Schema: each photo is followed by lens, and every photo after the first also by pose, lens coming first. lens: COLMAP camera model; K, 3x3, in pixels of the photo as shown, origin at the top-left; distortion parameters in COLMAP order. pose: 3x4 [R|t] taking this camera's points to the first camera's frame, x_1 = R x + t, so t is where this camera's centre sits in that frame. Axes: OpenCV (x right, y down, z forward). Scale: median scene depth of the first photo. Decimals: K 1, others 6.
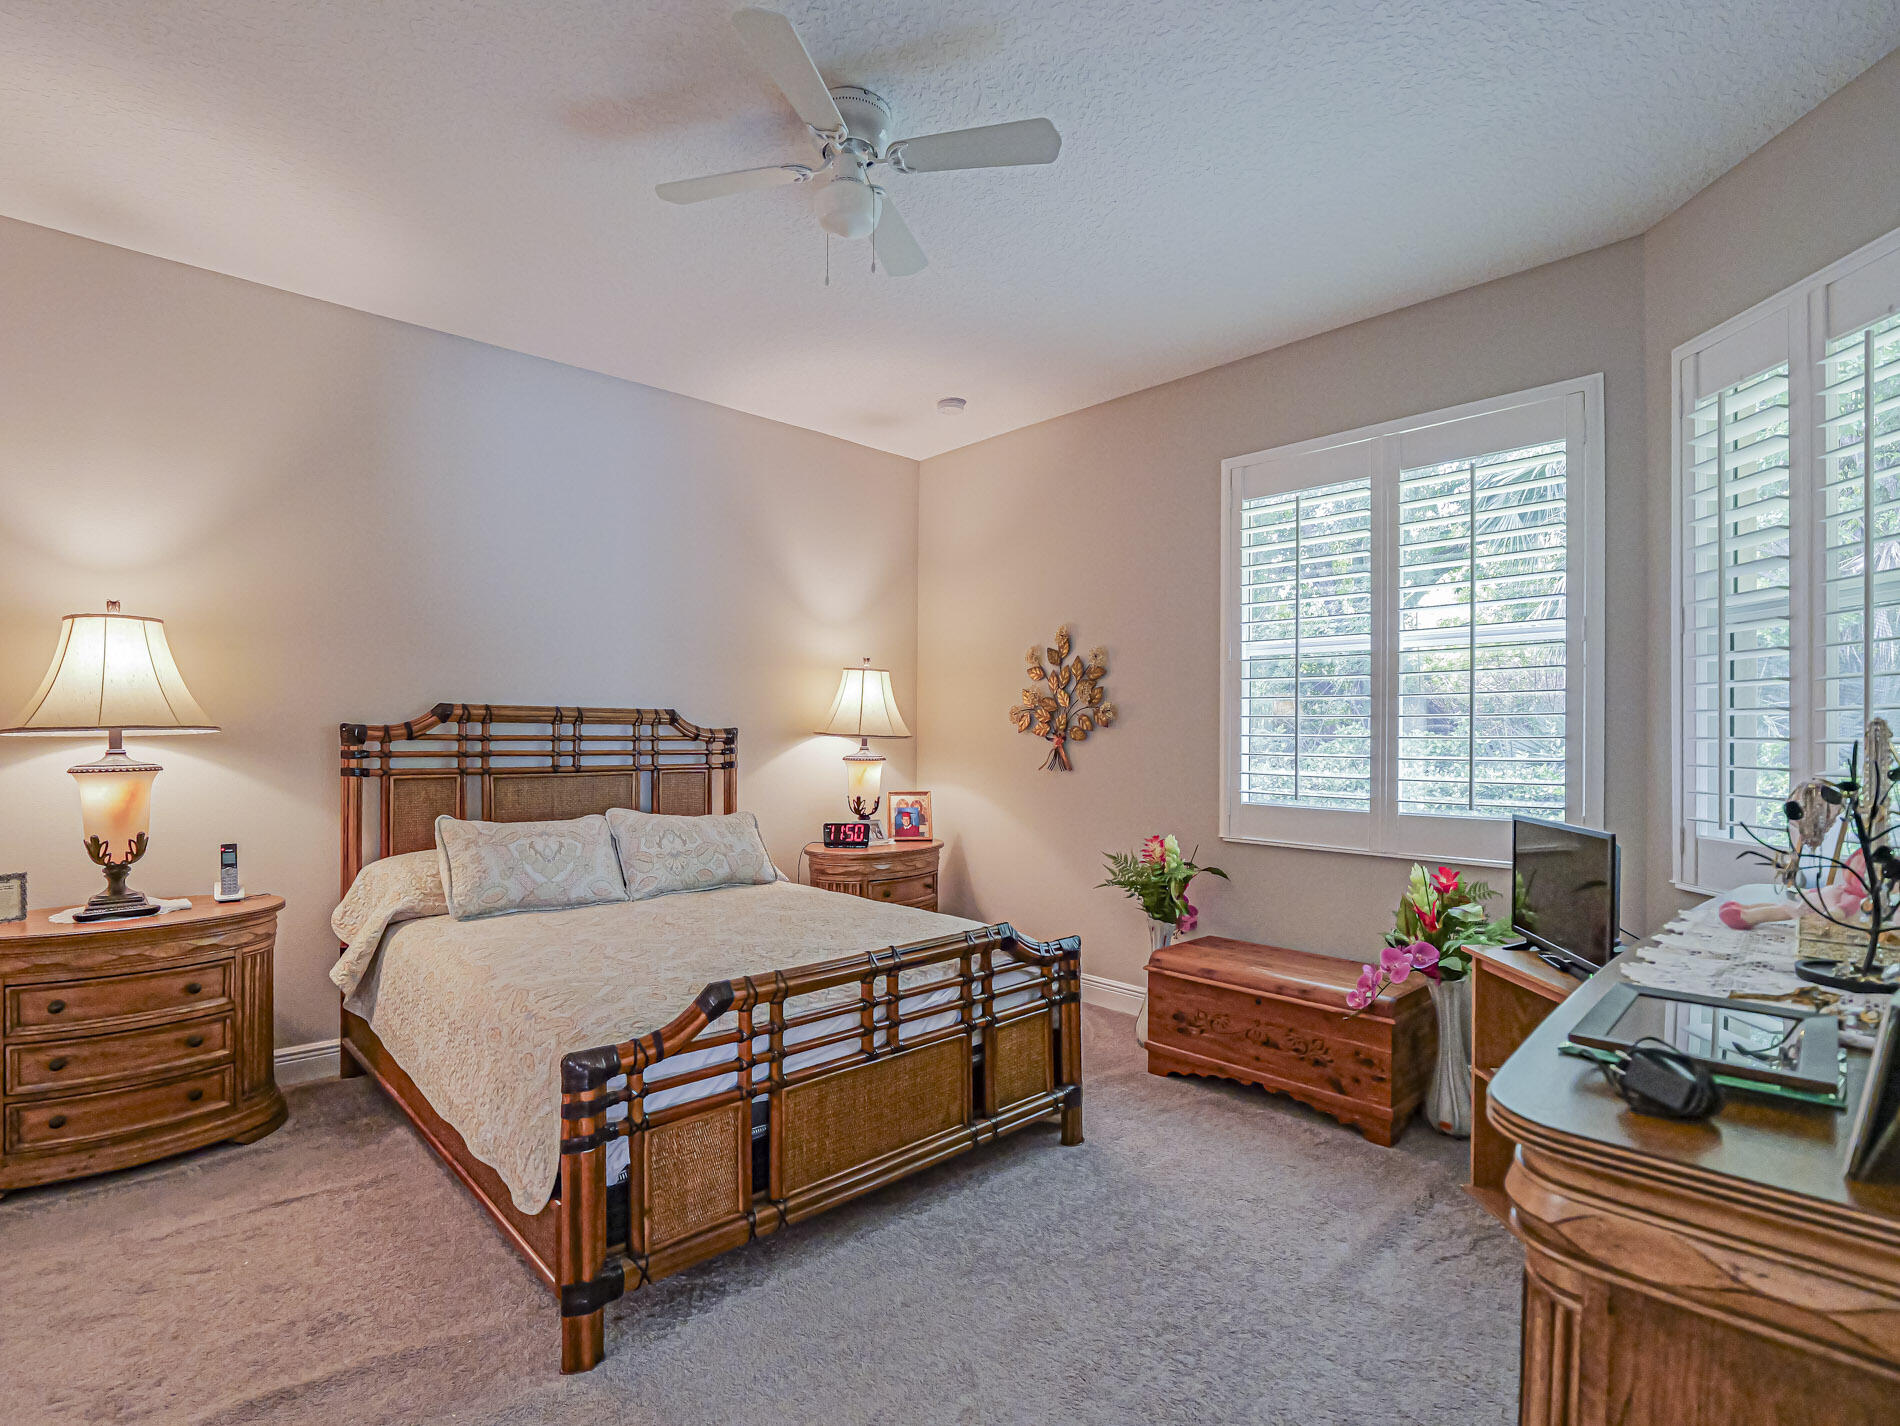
lens RADIAL K [[885.5, 0, 943.5], [0, 885.5, 728.5], [0, 0, 1]] dist [0.001796, -0.000135]
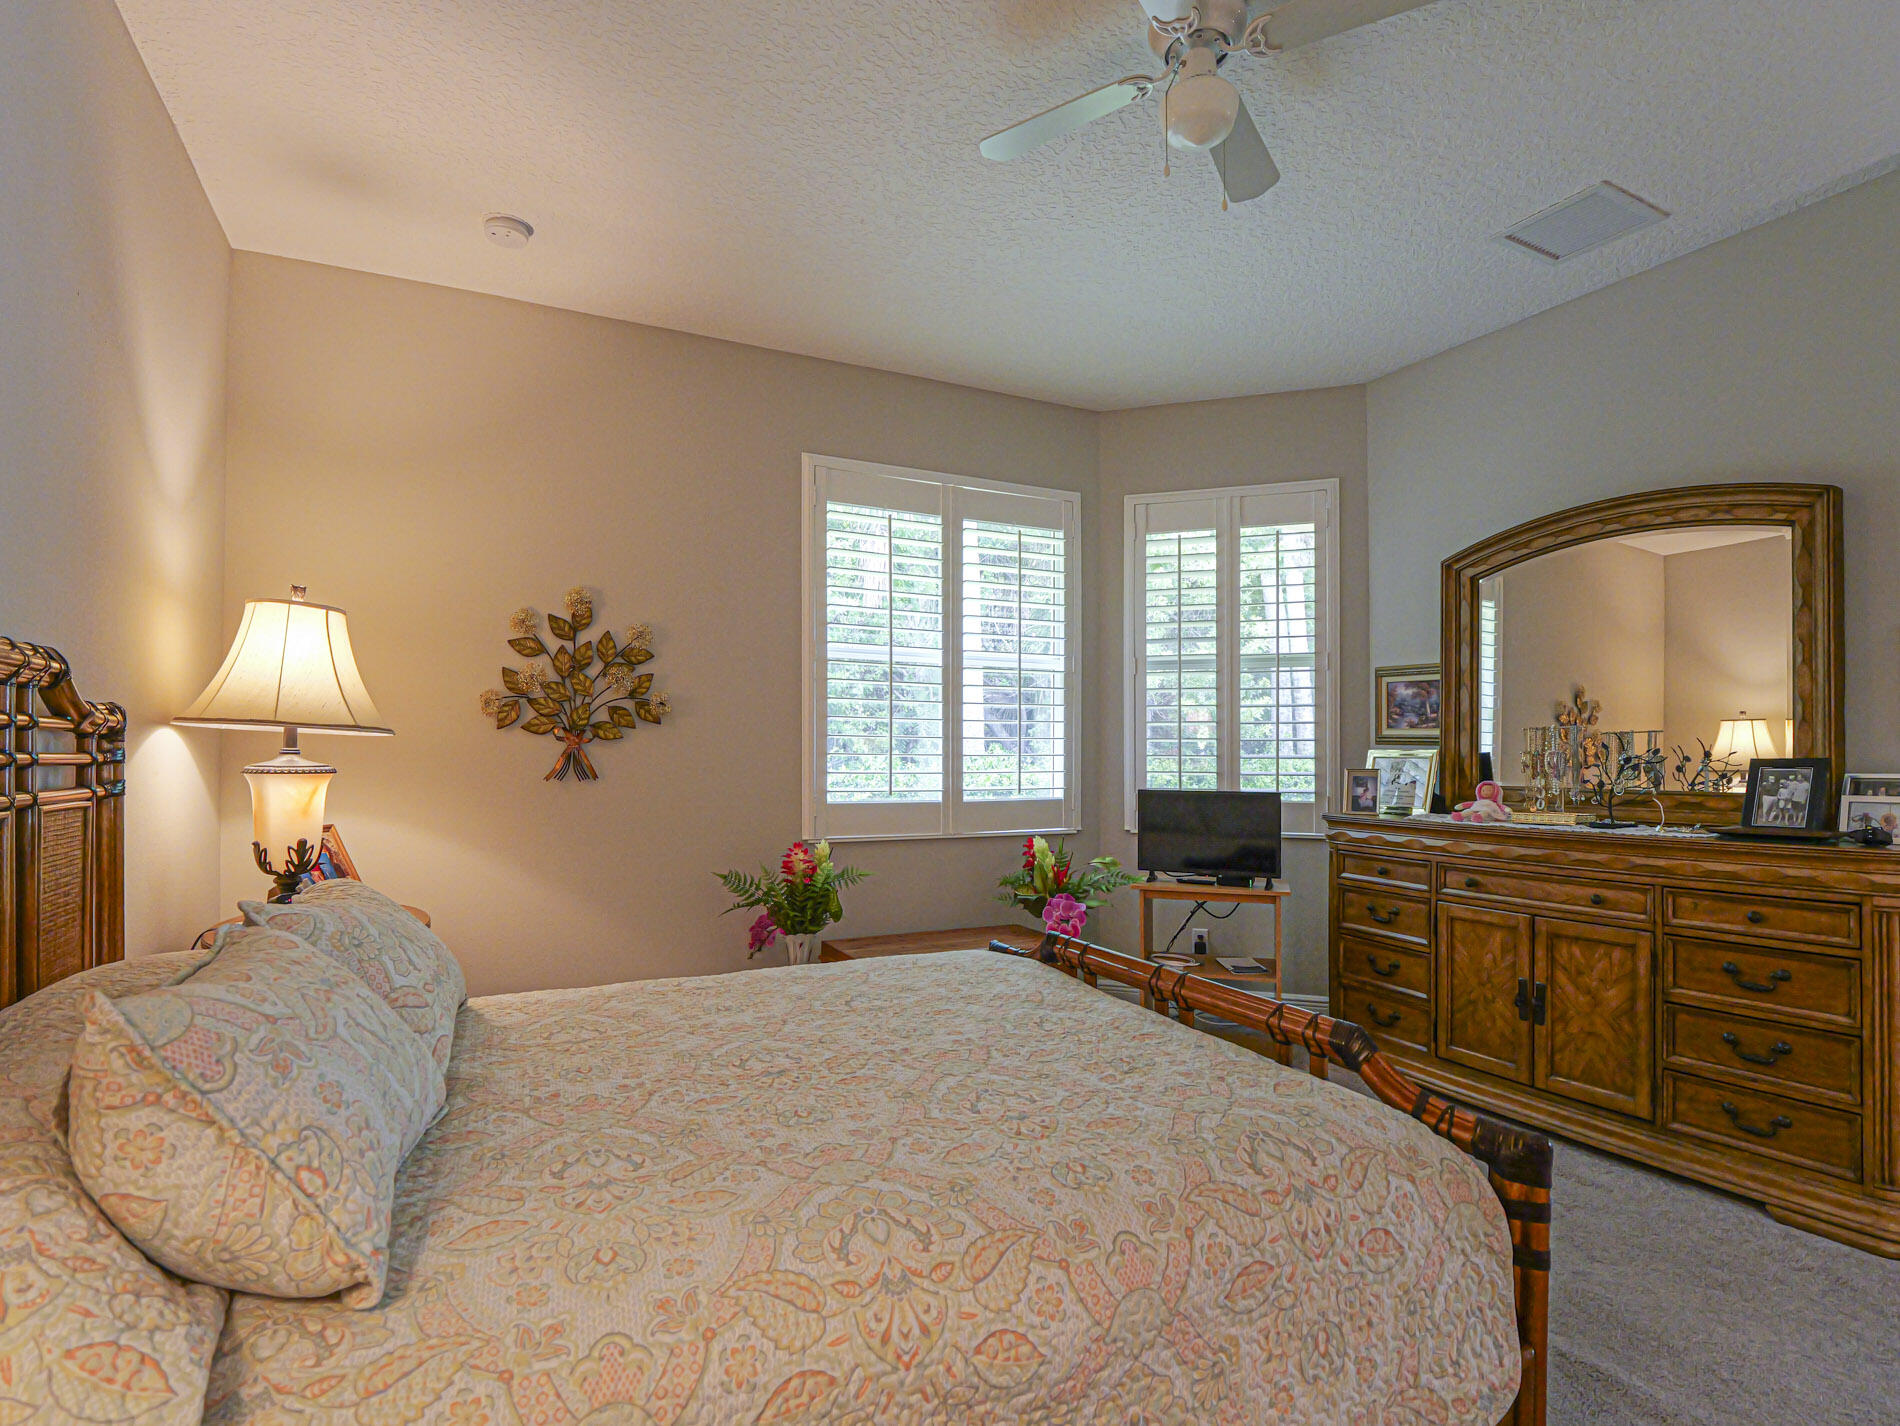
lens RADIAL K [[885.5, 0, 944.8], [0, 885.5, 730.0], [0, 0, 1]] dist [0.001796, -0.000135]
pose [[0.355841, 0.015805, 0.934413, -0.546997], [-0.012658, 0.999847, -0.012091, 0.012064], [-0.934461, -0.007525, 0.355987, 0.517973]]
